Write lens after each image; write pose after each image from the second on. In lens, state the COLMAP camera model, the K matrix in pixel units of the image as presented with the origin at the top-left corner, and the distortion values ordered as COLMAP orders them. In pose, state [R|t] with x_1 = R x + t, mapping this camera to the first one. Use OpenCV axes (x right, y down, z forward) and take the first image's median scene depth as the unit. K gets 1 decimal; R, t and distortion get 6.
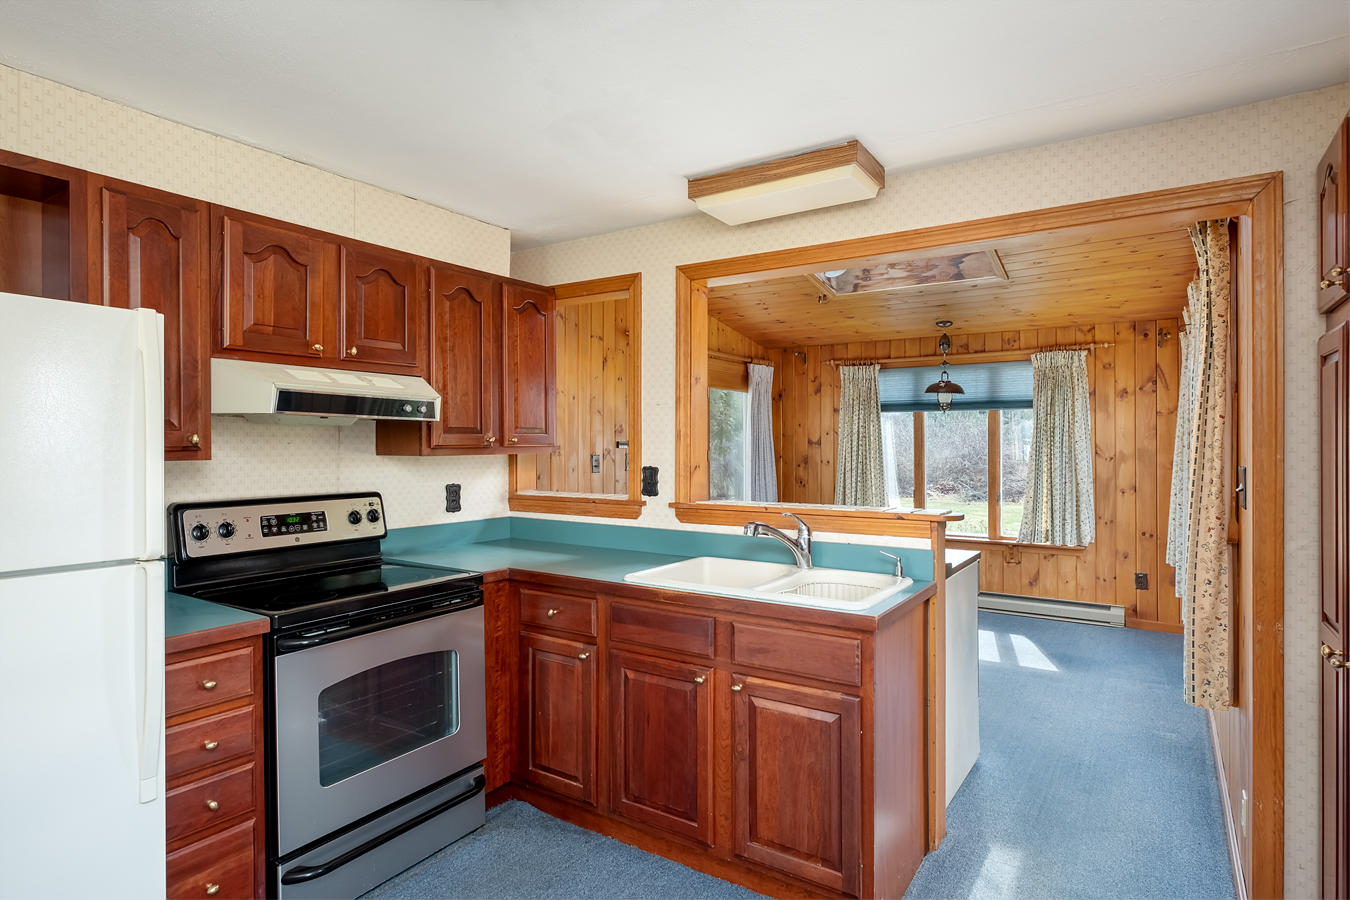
lens RADIAL K [[719.3, 0, 643.8], [0, 719.3, 445.1], [0, 0, 1]] dist [-0.002392, 0.000152]
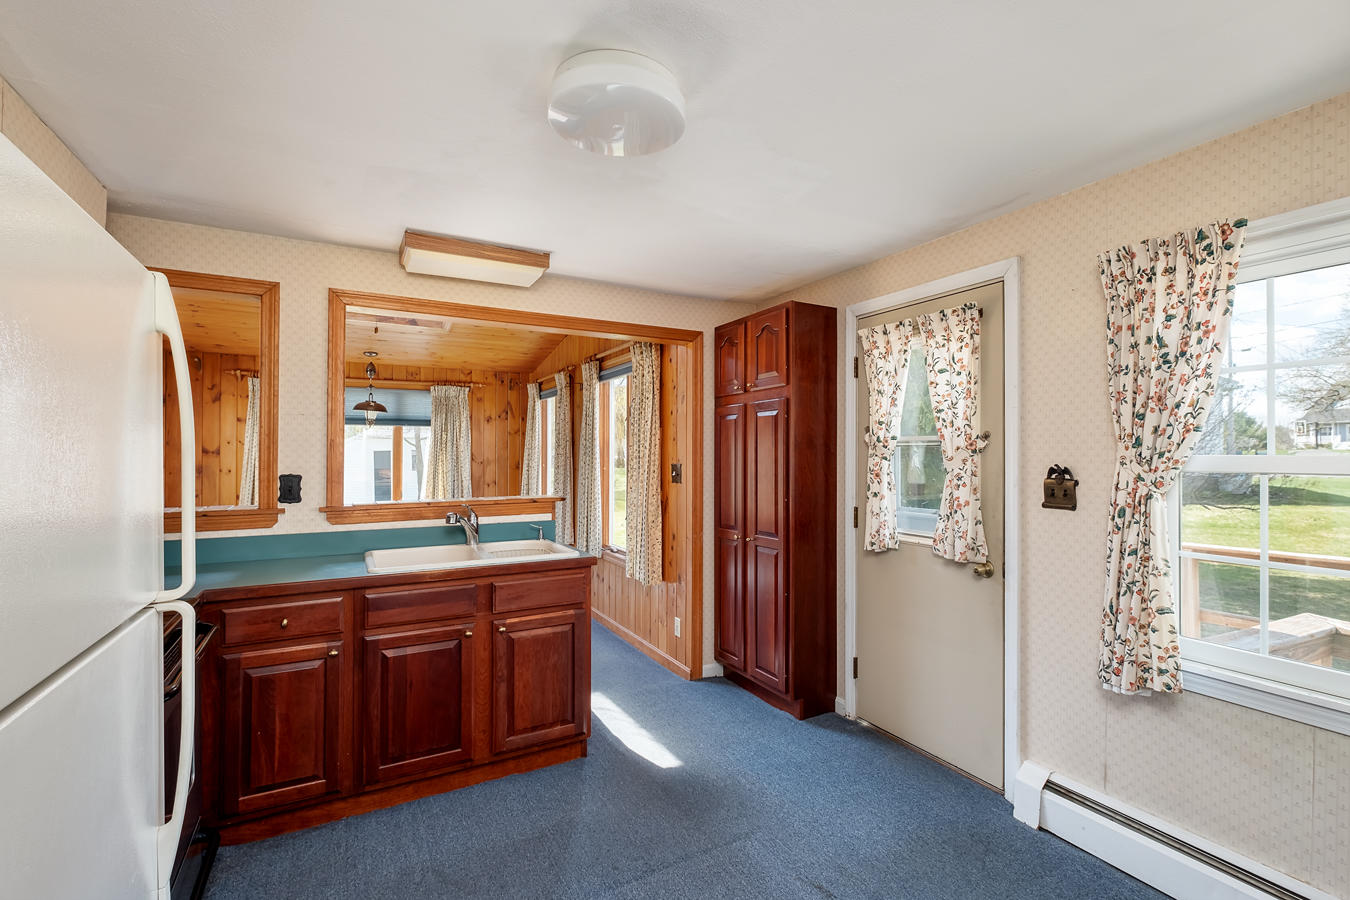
lens RADIAL K [[632.1, 0, 675.0], [0, 632.1, 450.0], [0, 0, 1]] dist [-0.000400, 0.000078]
pose [[0.457580, 0.004407, 0.889158, -0.595574], [0.001588, 0.999982, -0.005774, 0.001268], [-0.889167, 0.004054, 0.457564, 0.111520]]
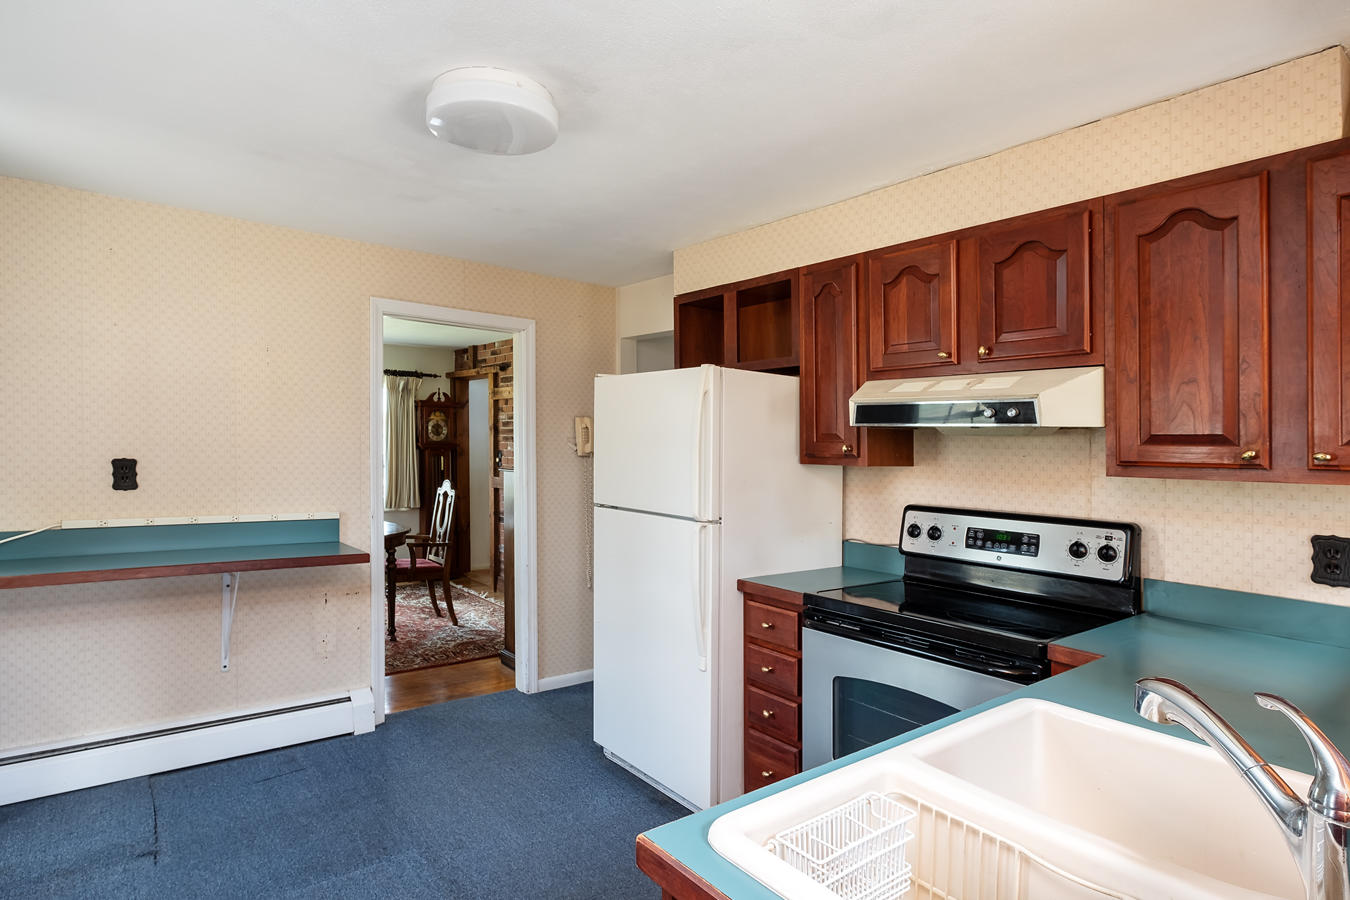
lens RADIAL K [[745.4, 0, 671.6], [0, 745.4, 473.9], [0, 0, 1]] dist [0.001519, 0.000027]
pose [[-0.285775, 0.027426, -0.957904, 0.519195], [-0.026053, 0.998999, 0.036375, -0.002606], [0.957942, 0.035352, -0.284775, 0.787428]]
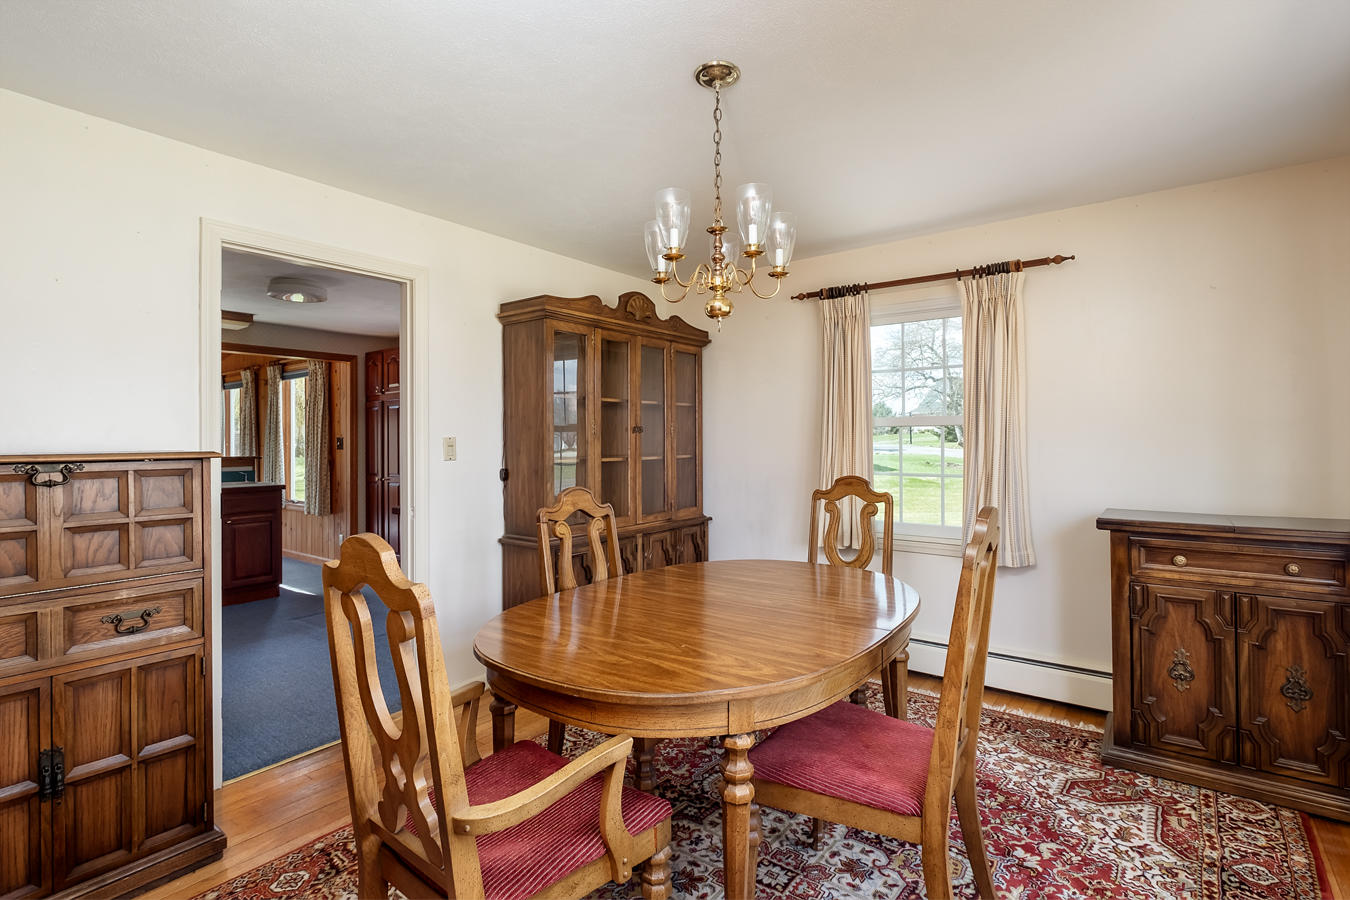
lens RADIAL K [[677.9, 0, 669.1], [0, 677.9, 437.8], [0, 0, 1]] dist [-0.002018, -0.000069]
pose [[0.063585, 0.001979, 0.997974, -1.631651], [0.010436, 0.999942, -0.002648, 0.043105], [-0.997922, 0.010583, 0.063561, -0.543380]]
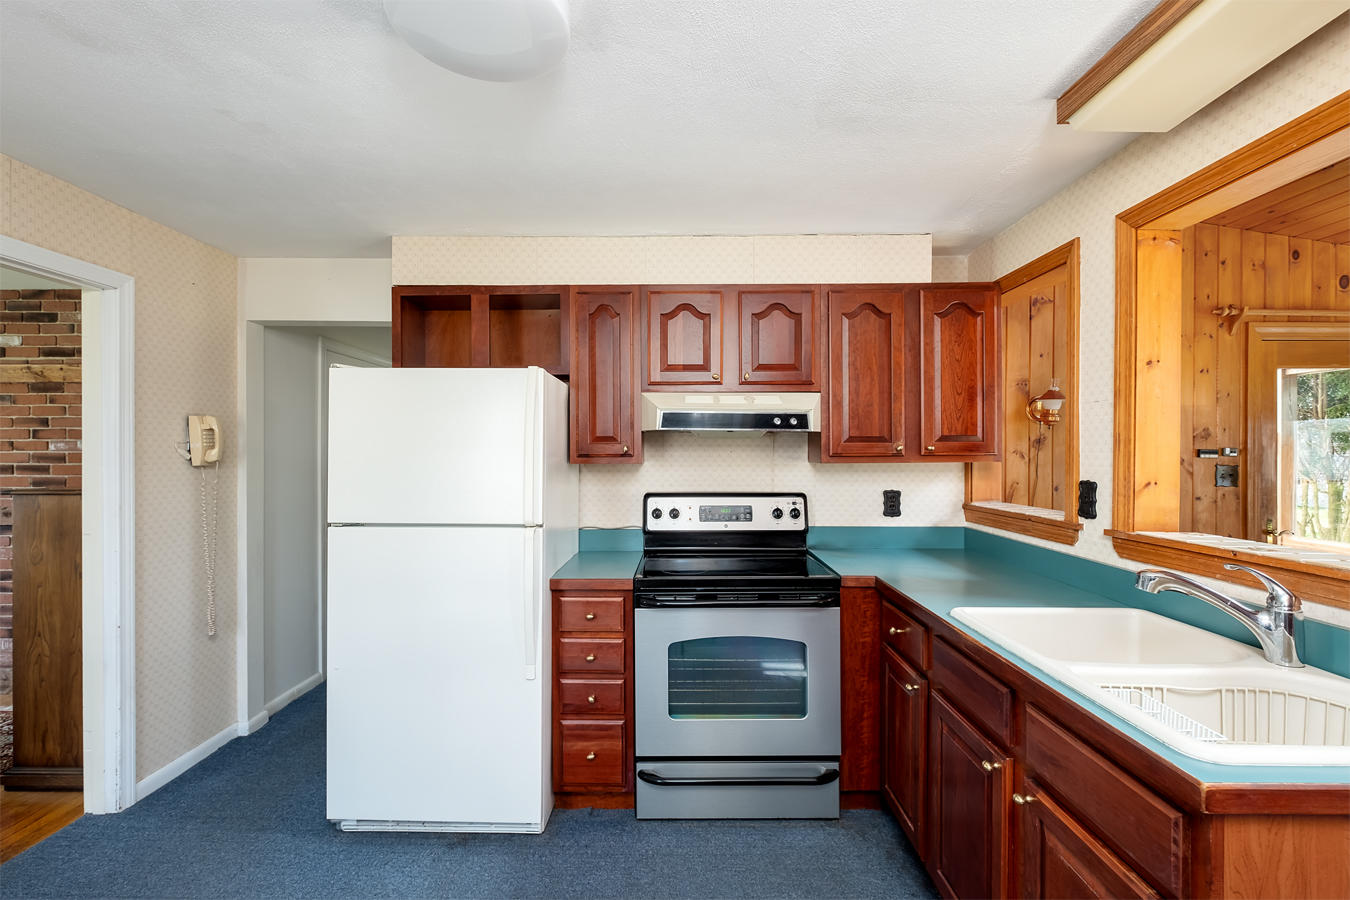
lens RADIAL K [[578.9, 0, 681.2], [0, 578.9, 455.2], [0, 0, 1]] dist [-0.000419, 0.000146]
pose [[0.575887, 0.003287, -0.817523, 0.297751], [-0.001076, 0.999994, 0.003263, 0.000245], [0.817529, -0.001000, 0.575887, 0.300687]]
